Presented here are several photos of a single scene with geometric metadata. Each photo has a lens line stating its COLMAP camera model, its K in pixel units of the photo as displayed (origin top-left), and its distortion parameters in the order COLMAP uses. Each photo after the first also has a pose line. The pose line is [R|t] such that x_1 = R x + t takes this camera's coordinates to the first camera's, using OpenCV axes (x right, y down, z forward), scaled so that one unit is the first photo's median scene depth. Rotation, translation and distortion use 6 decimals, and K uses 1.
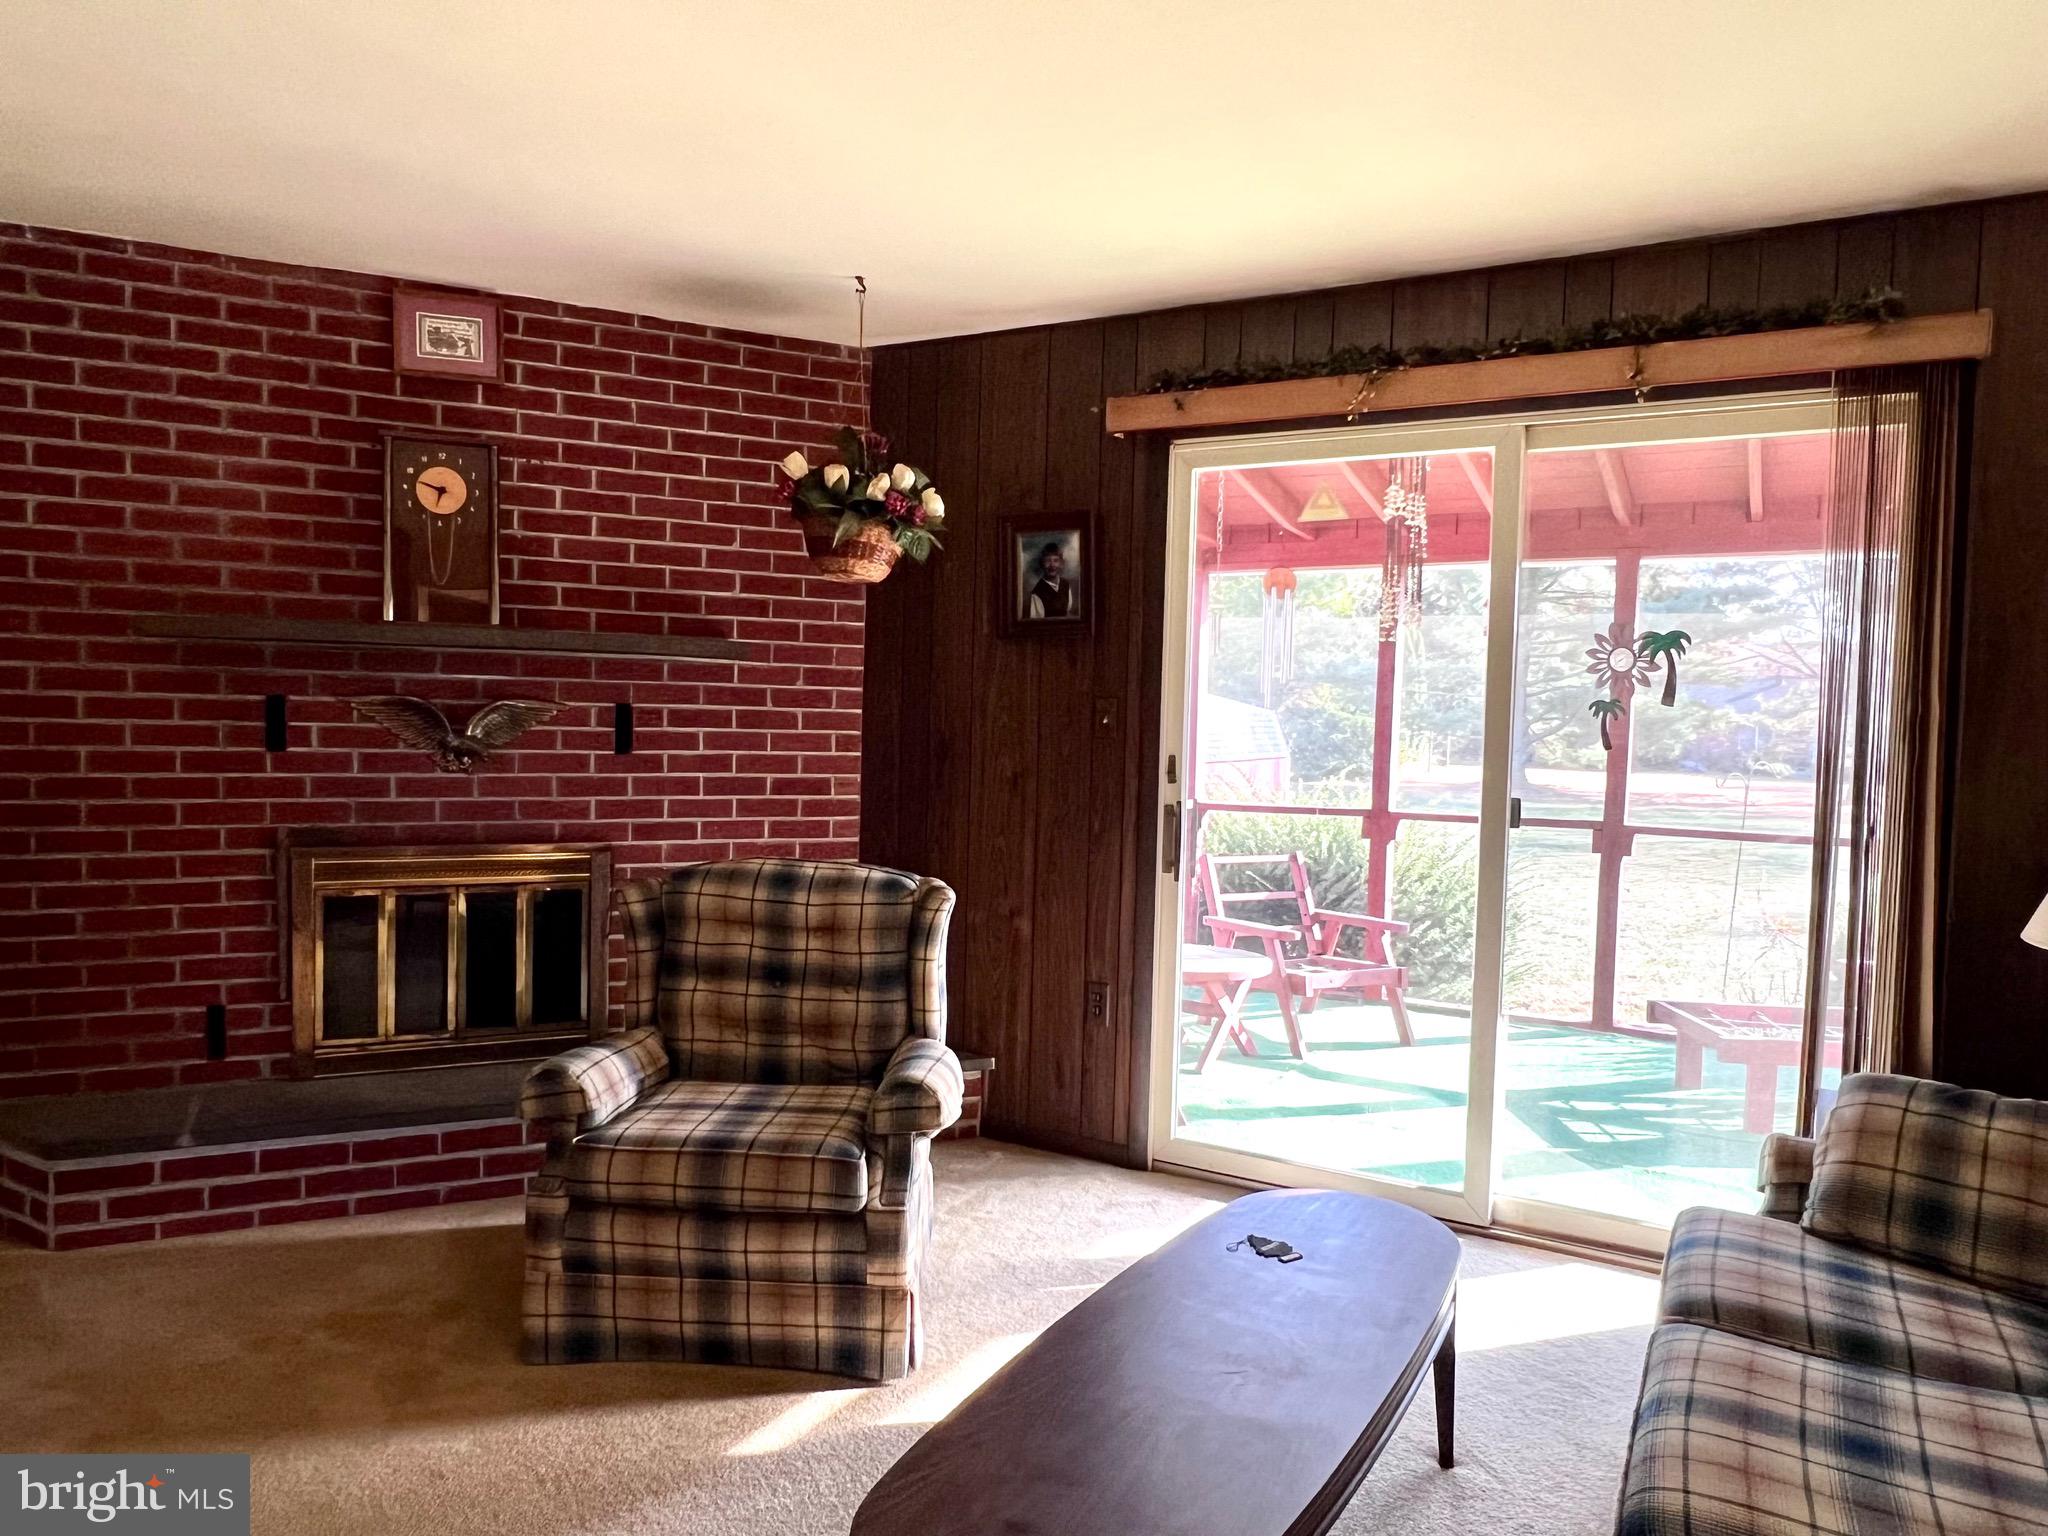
lens RADIAL K [[1403.3, 0, 1008.6], [0, 1403.3, 775.3], [0, 0, 1]] dist [0.001482, 0.001588]
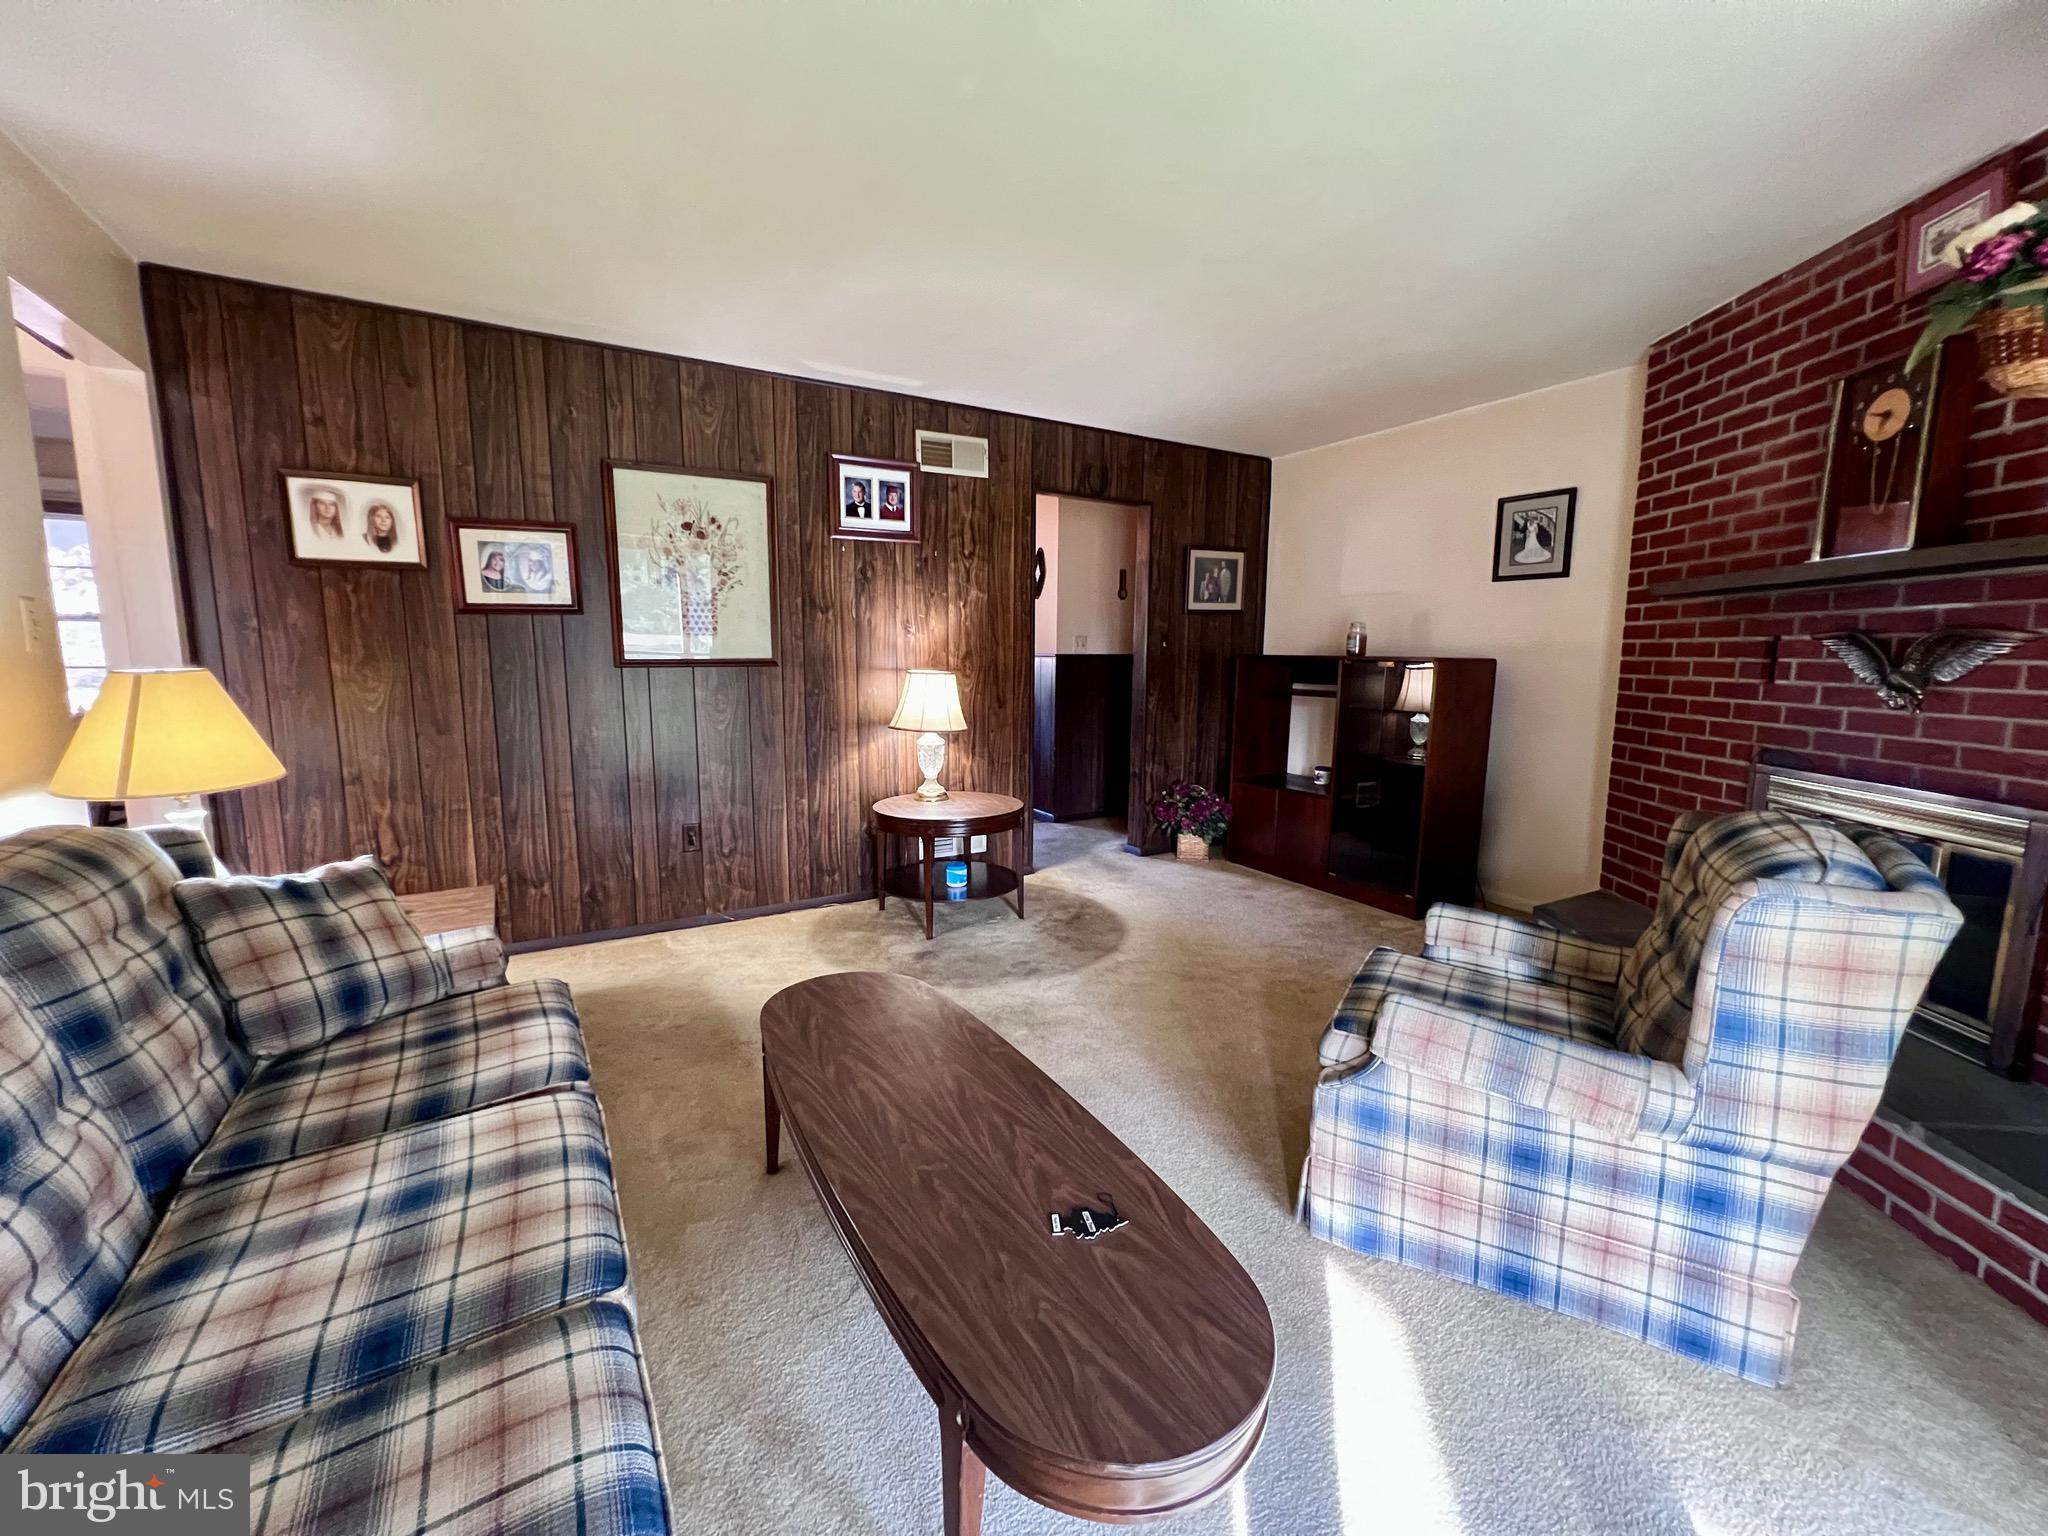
lens RADIAL K [[858.0, 0, 1024.0], [0, 858.0, 768.0], [0, 0, 1]] dist [-0.000351, -0.000083]
pose [[-0.513205, 0.088115, -0.853731, 0.433702], [-0.050876, 0.989843, 0.132746, -0.010185], [0.856757, 0.111560, -0.503509, 0.822798]]
